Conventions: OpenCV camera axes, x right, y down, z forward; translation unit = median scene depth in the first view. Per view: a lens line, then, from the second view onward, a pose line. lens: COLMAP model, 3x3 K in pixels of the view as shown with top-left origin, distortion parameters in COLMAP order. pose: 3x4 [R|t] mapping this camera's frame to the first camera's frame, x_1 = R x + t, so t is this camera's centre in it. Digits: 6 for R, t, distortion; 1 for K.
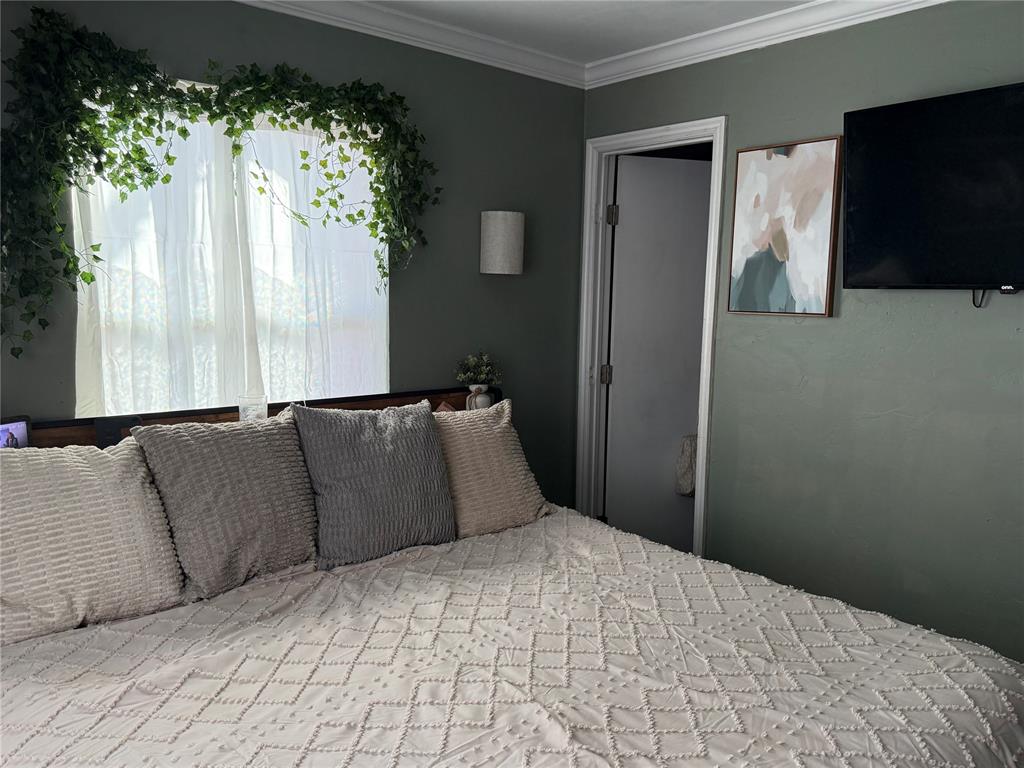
lens RADIAL K [[773.8, 0, 512.0], [0, 773.8, 384.0], [0, 0, 1]] dist [0.128314, -0.201856]
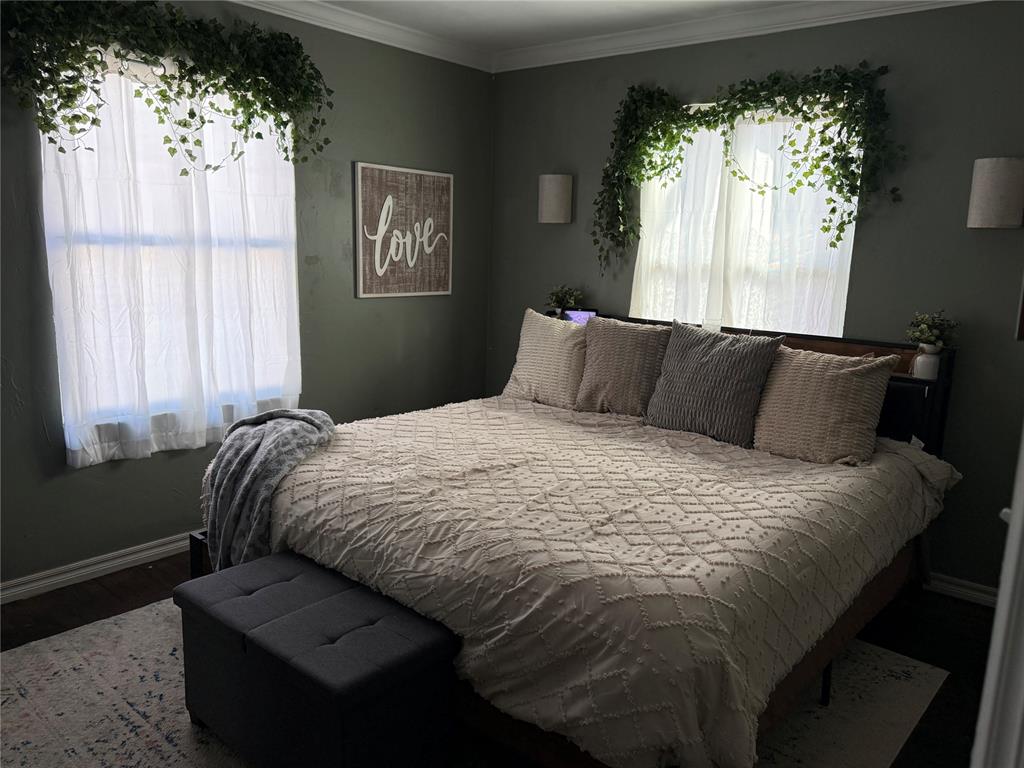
lens RADIAL K [[773.8, 0, 512.0], [0, 773.8, 384.0], [0, 0, 1]] dist [0.128314, -0.201856]
pose [[0.147225, 0.162530, -0.975658, 1.013183], [-0.157471, 0.977677, 0.139104, -0.008614], [0.976487, 0.133158, 0.169532, 0.414576]]
